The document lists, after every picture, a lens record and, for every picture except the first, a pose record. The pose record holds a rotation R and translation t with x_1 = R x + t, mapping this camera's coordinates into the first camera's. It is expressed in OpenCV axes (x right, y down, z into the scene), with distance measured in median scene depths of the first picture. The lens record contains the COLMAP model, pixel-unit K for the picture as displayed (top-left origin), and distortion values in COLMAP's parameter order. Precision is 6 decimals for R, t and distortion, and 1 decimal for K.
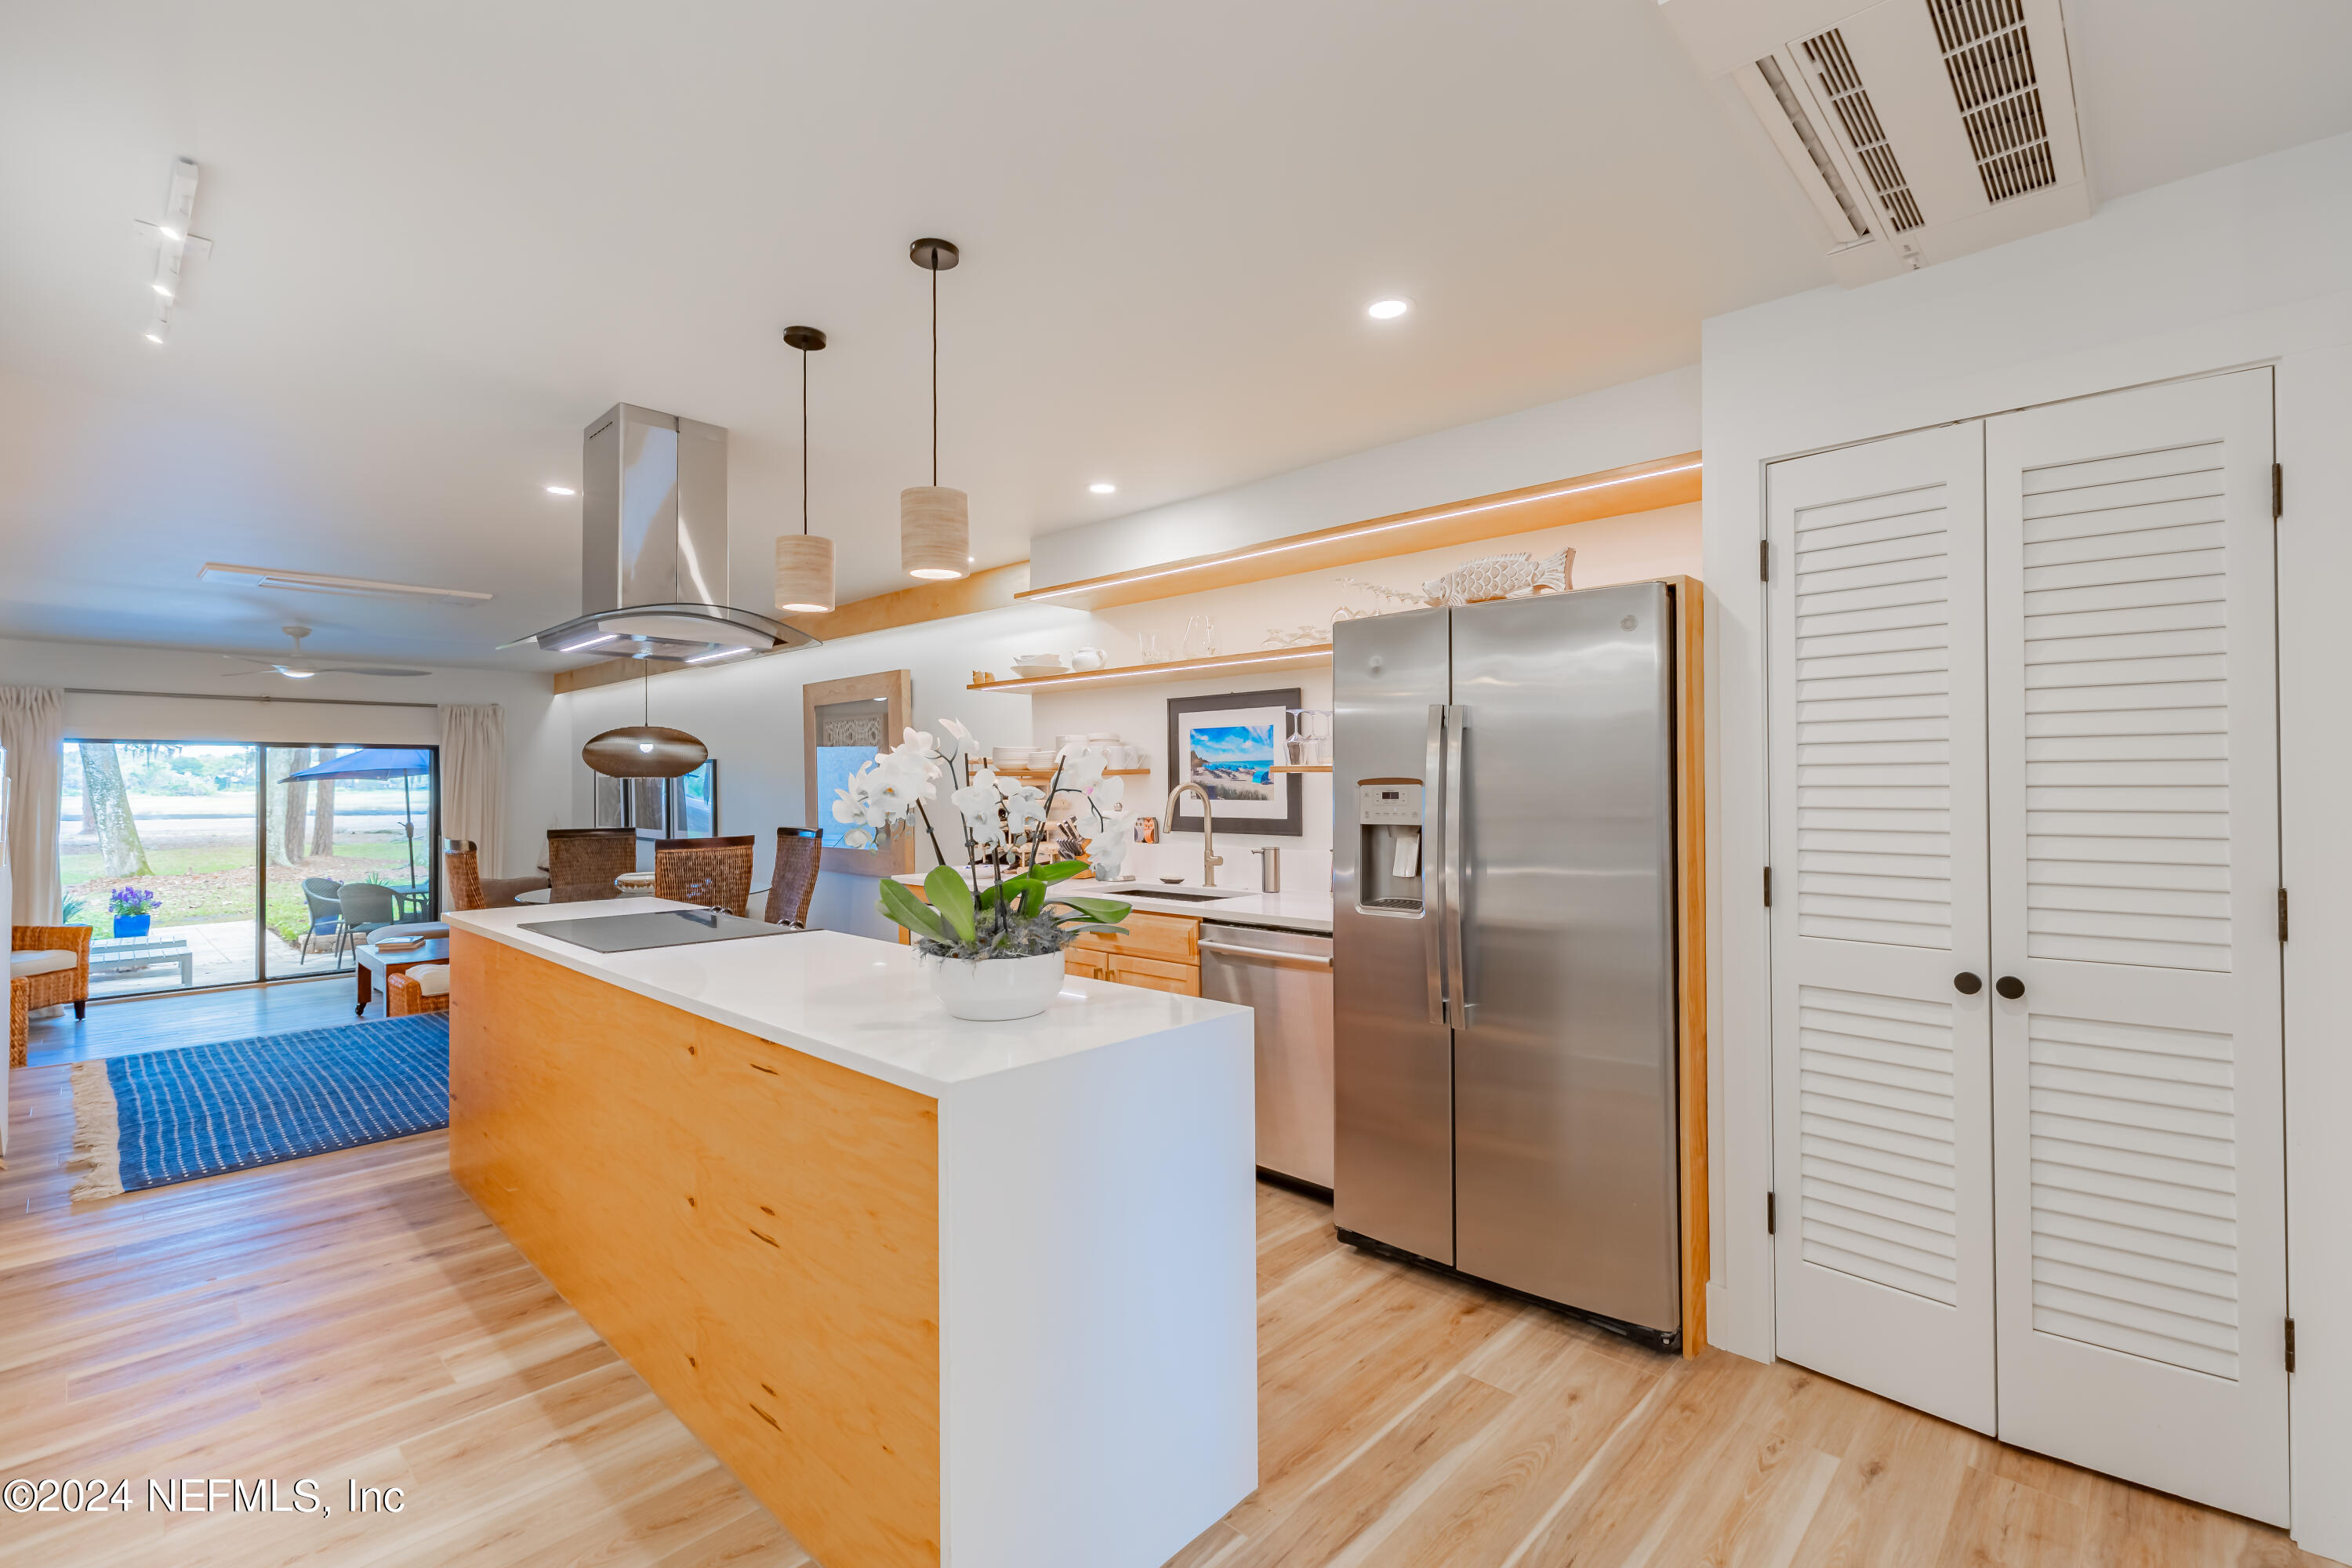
lens RADIAL K [[1056.9, 0, 1180.5], [0, 1056.9, 781.4], [0, 0, 1]] dist [0.006598, -0.002103]
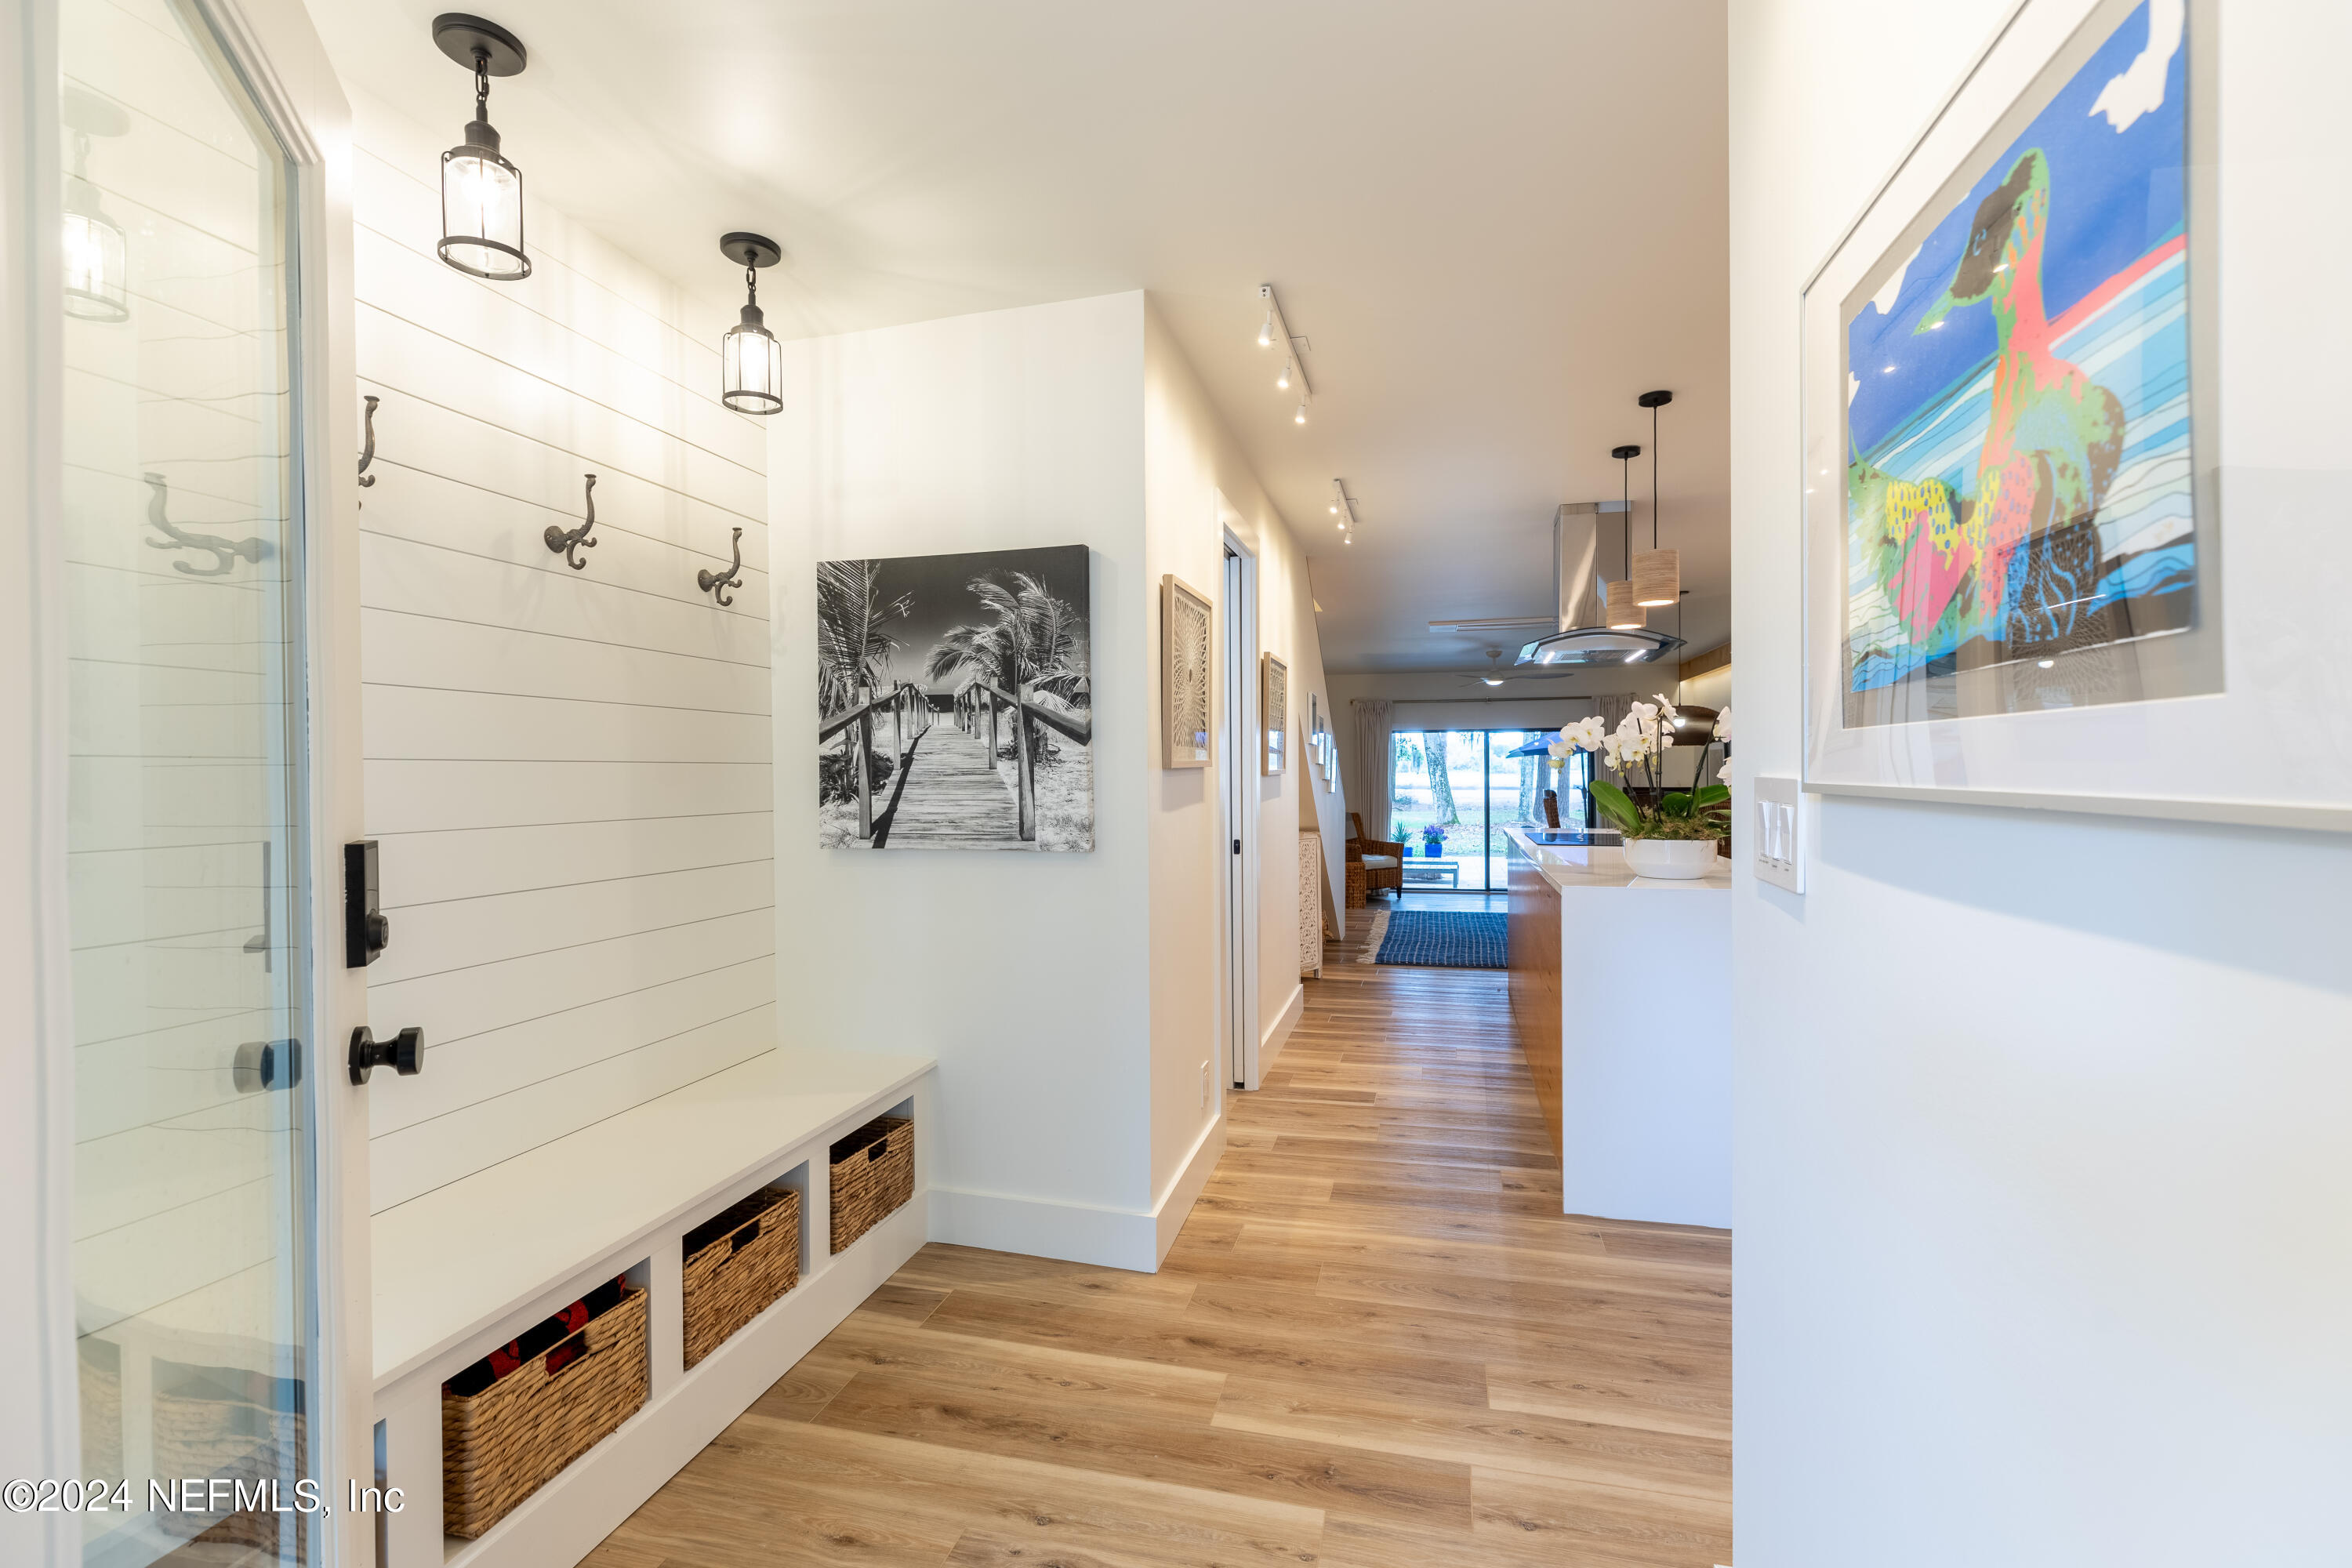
lens RADIAL K [[1056.9, 0, 1182.7], [0, 1056.9, 771.4], [0, 0, 1]] dist [0.006598, -0.002103]
pose [[0.500026, 0.002790, -0.866006, 0.224789], [0.005668, 0.999963, 0.006494, 0.011523], [0.865992, -0.008156, 0.499992, -0.118119]]
